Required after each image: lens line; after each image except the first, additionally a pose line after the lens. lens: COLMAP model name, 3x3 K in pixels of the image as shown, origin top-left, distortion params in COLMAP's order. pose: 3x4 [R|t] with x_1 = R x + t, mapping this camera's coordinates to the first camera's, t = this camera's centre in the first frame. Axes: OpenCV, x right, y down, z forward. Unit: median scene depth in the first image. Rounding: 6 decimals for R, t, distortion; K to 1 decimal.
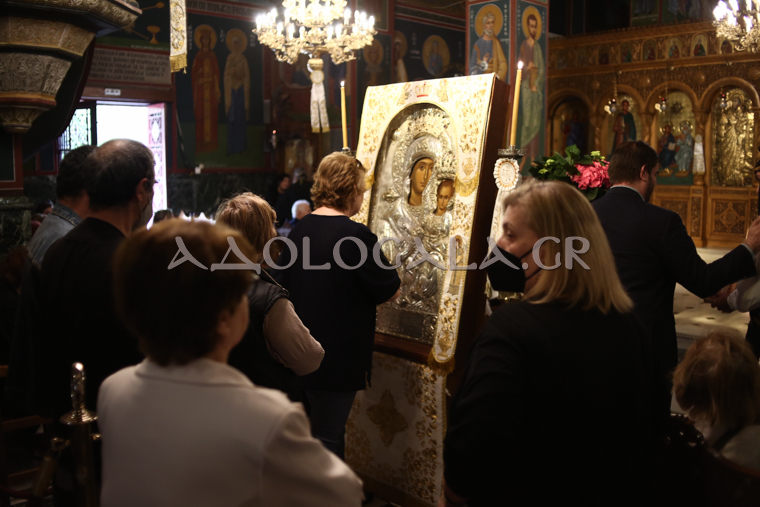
lens RADIAL K [[765.2, 0, 409.6], [0, 765.2, 253.0], [0, 0, 1]] dist [-0.148430, 0.125400]
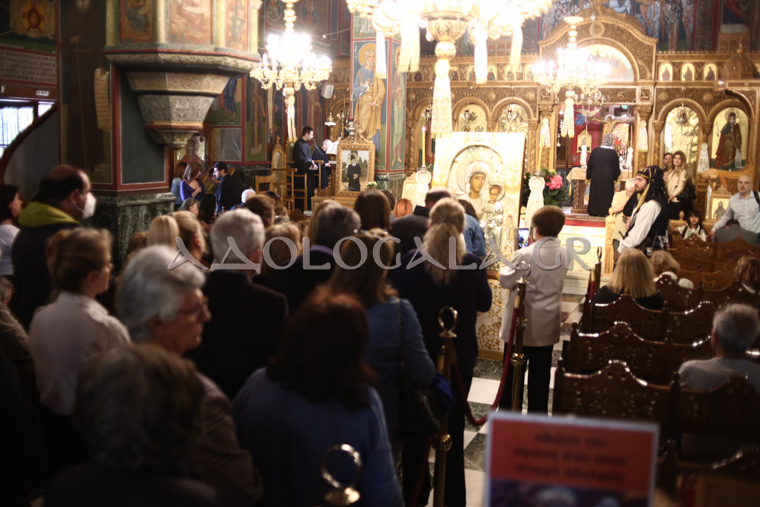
lens RADIAL K [[765.2, 0, 409.6], [0, 765.2, 253.0], [0, 0, 1]] dist [-0.148430, 0.125400]
pose [[0.916222, -0.040835, 0.398586, -0.889939], [0.027195, 0.998837, 0.039817, -0.006854], [-0.399748, -0.025641, 0.916266, -0.668510]]
